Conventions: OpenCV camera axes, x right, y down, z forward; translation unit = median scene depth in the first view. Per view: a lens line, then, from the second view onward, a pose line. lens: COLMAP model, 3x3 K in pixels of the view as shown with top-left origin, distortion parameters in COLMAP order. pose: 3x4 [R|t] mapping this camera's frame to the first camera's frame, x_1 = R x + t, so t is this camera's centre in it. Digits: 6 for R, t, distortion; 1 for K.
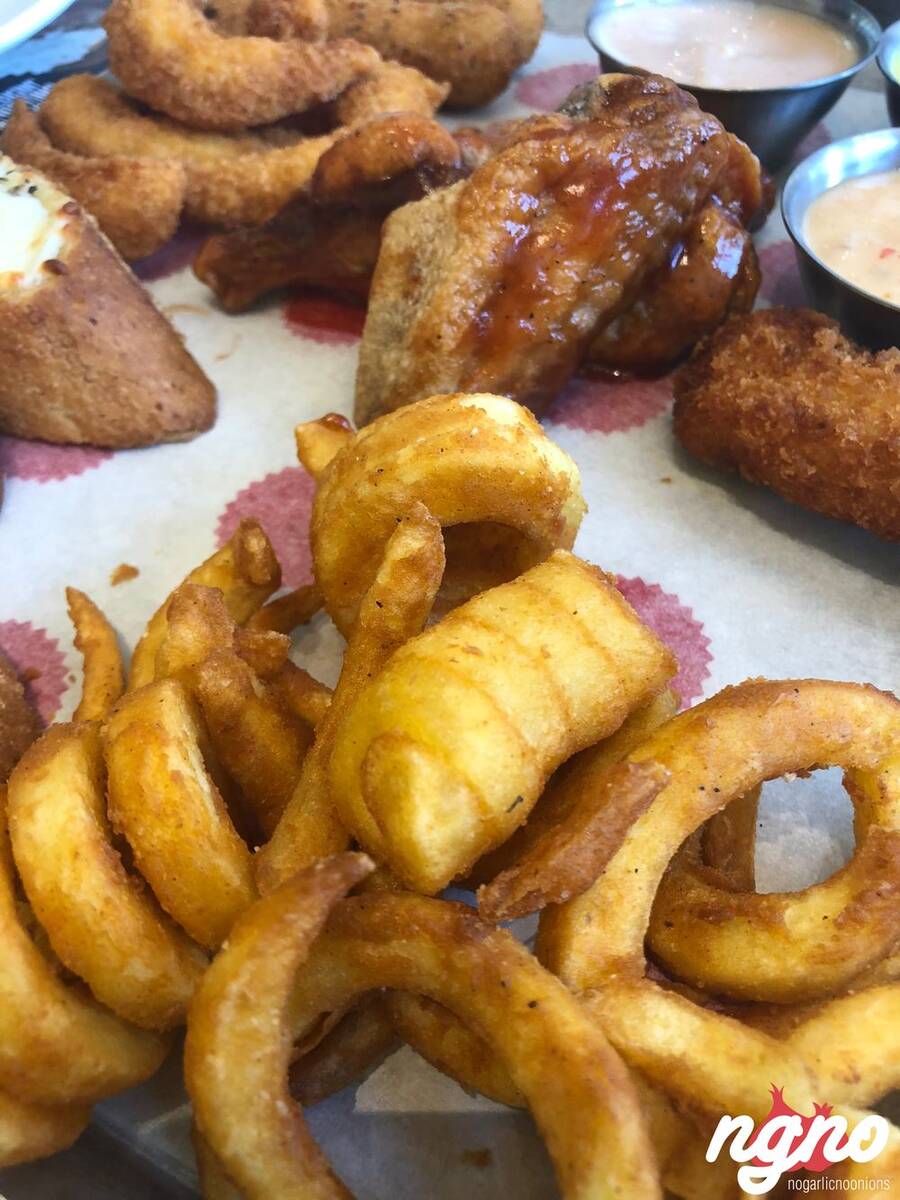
lens RADIAL K [[1014.1, 0, 444.0], [0, 1014.1, 598.4], [0, 0, 1]] dist [0.000446, -0.010725]
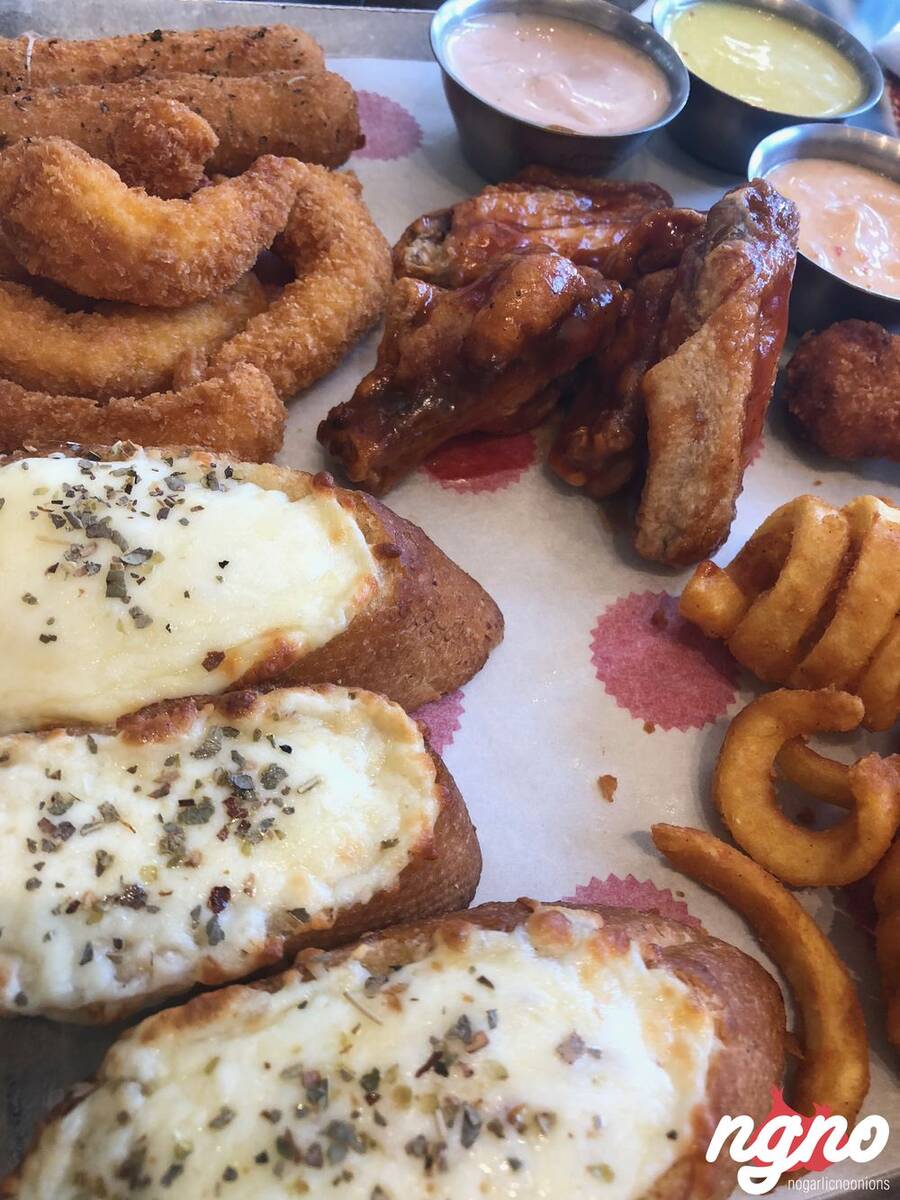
lens RADIAL K [[1014.1, 0, 444.0], [0, 1014.1, 598.4], [0, 0, 1]] dist [0.000446, -0.010725]
pose [[0.730921, -0.473694, 0.491293, -0.846697], [0.389901, 0.880675, 0.269052, -0.534486], [-0.560117, -0.005100, 0.828398, 0.220748]]
